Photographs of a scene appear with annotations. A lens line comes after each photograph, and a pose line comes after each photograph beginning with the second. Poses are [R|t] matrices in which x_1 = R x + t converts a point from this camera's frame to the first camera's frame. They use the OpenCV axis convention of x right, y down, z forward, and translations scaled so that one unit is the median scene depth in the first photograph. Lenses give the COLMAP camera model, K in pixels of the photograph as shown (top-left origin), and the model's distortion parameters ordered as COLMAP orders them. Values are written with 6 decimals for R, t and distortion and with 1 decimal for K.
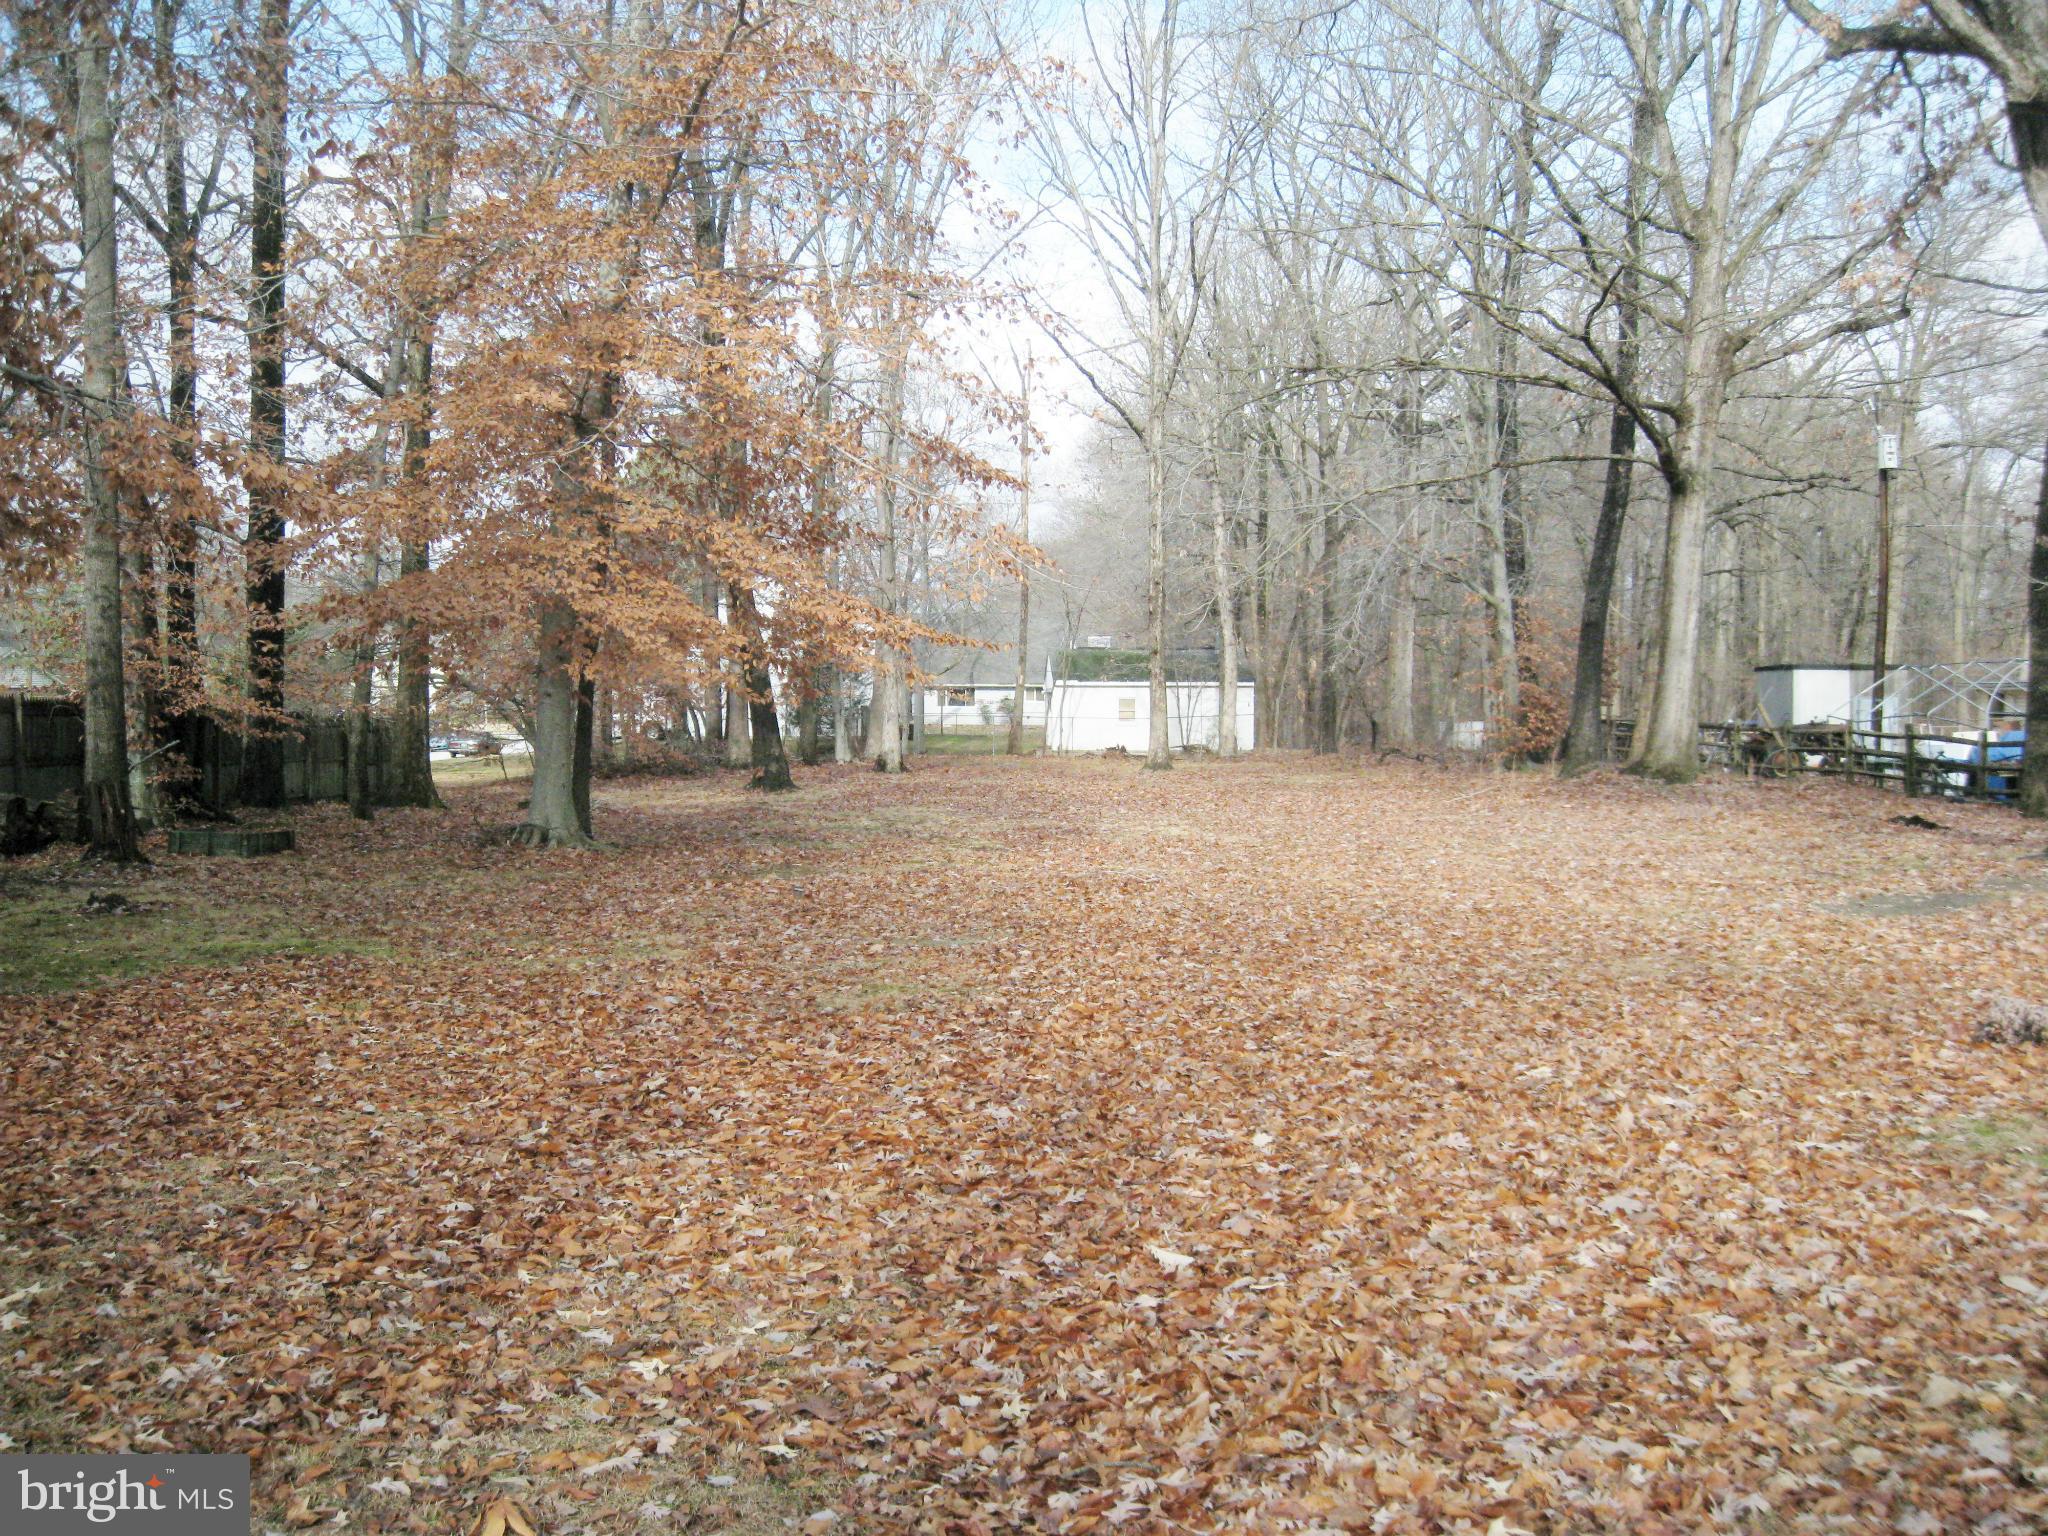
lens RADIAL K [[2166.5, 0, 1024.0], [0, 2166.5, 768.0], [0, 0, 1]] dist [-0.146822, -0.001681]
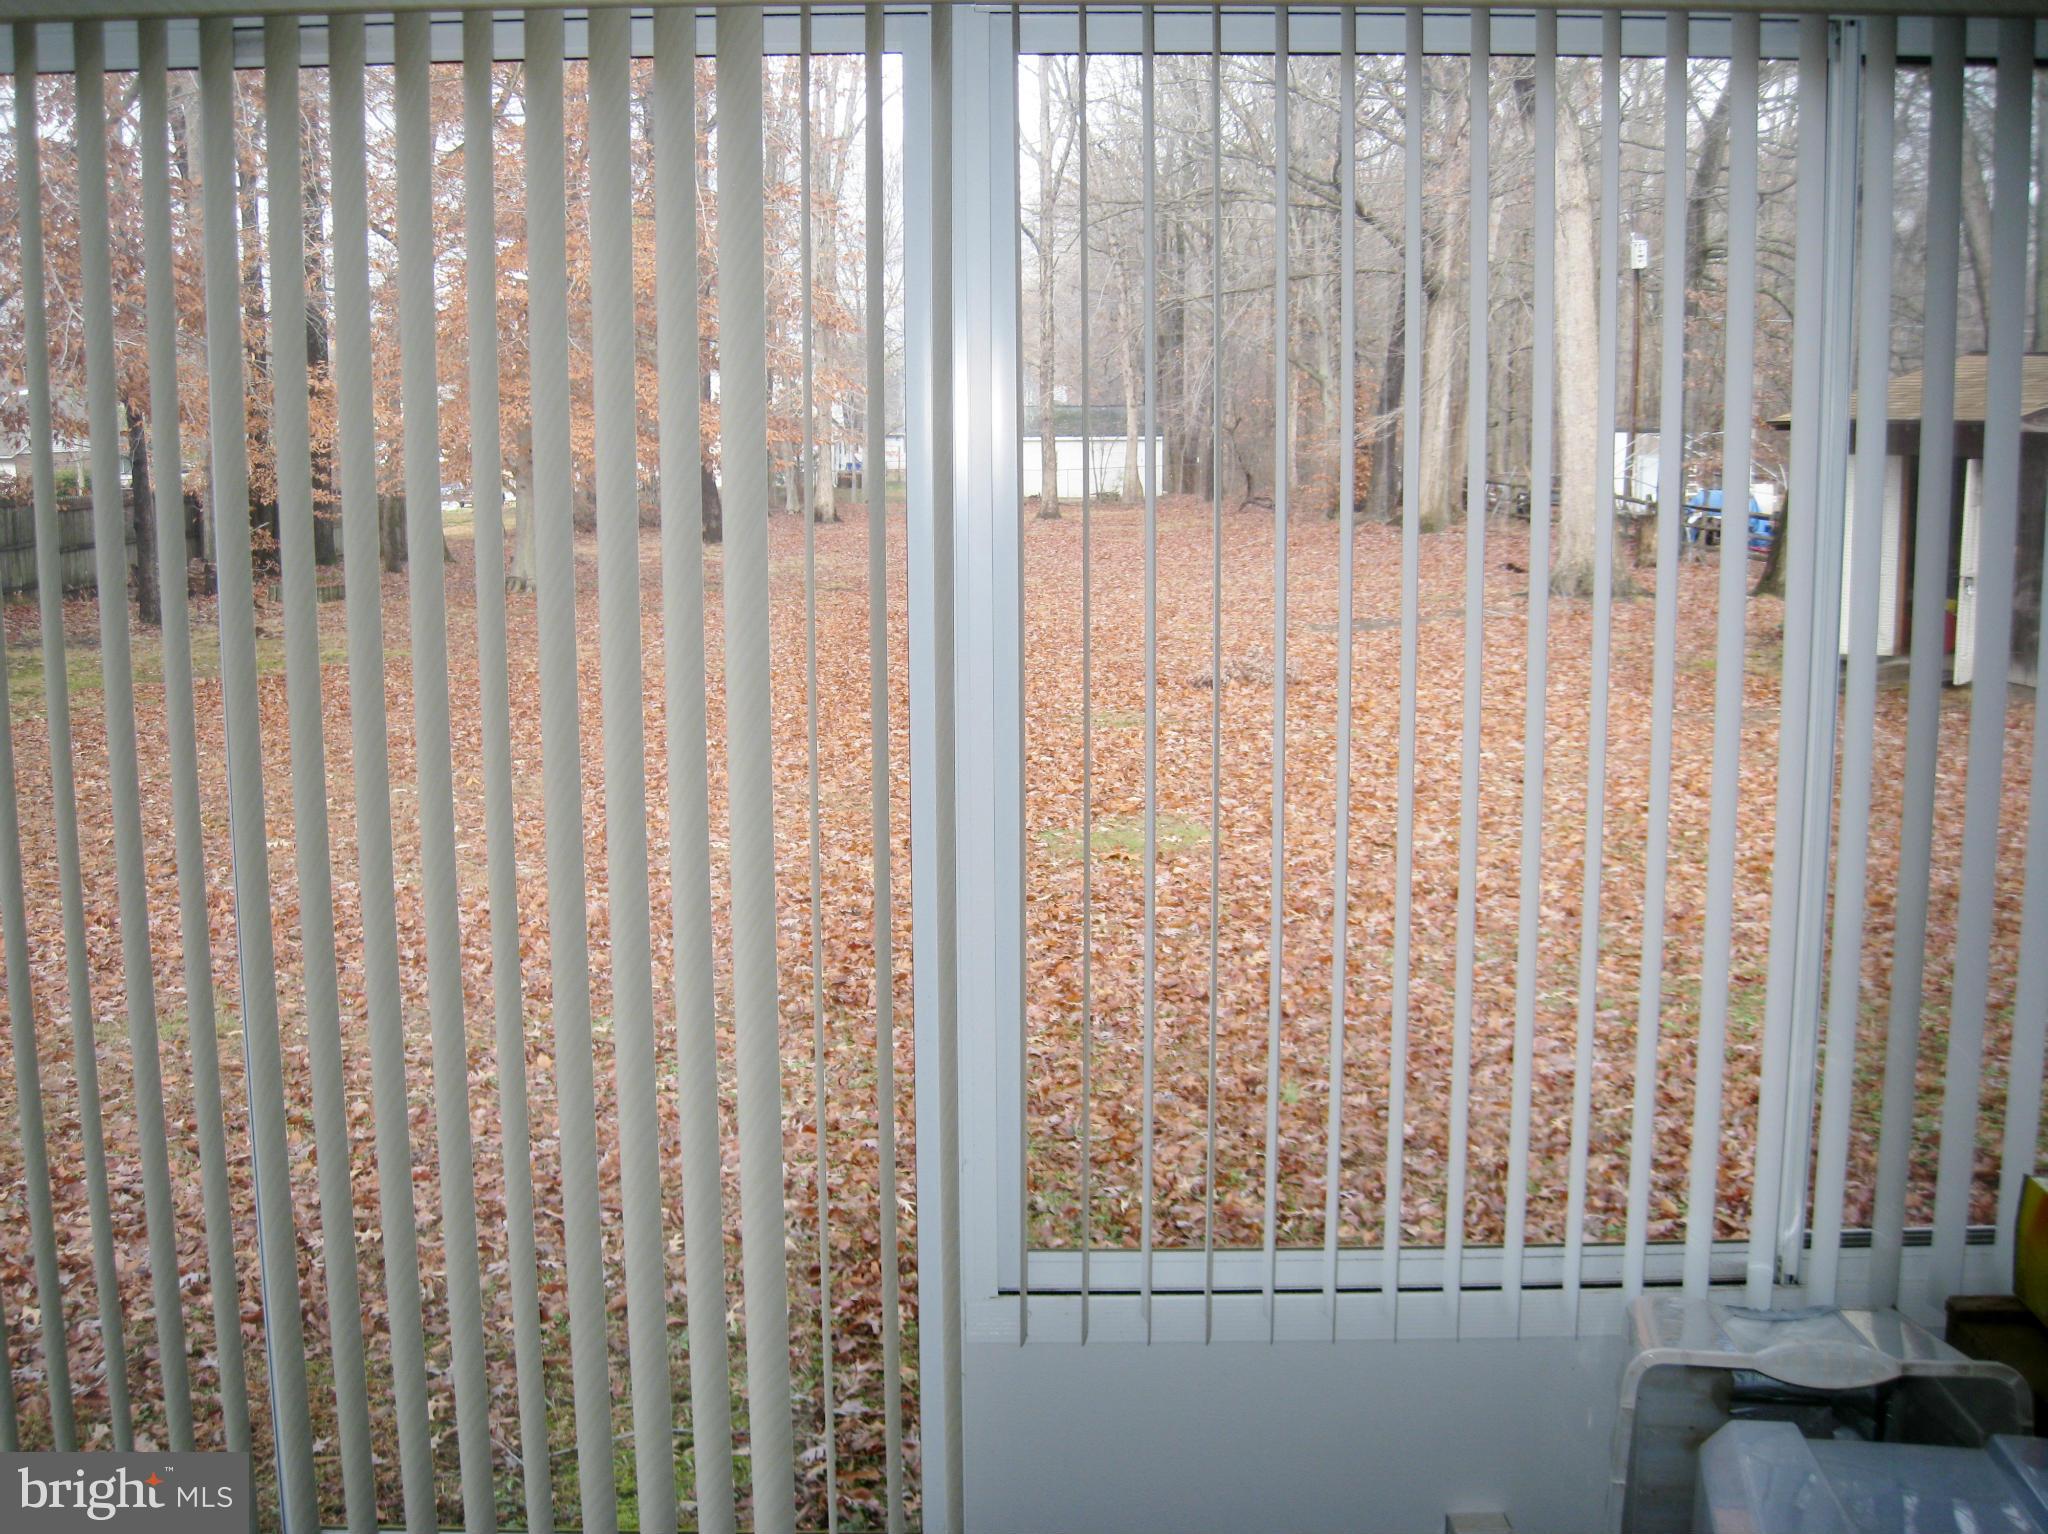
lens RADIAL K [[2166.5, 0, 1024.0], [0, 2166.5, 767.0], [0, 0, 1]] dist [-0.146822, -0.001681]
pose [[0.999955, -0.006821, -0.006547, 0.050489], [0.007571, 0.992453, 0.122389, -0.008465], [0.005663, -0.122433, 0.992461, -0.185810]]
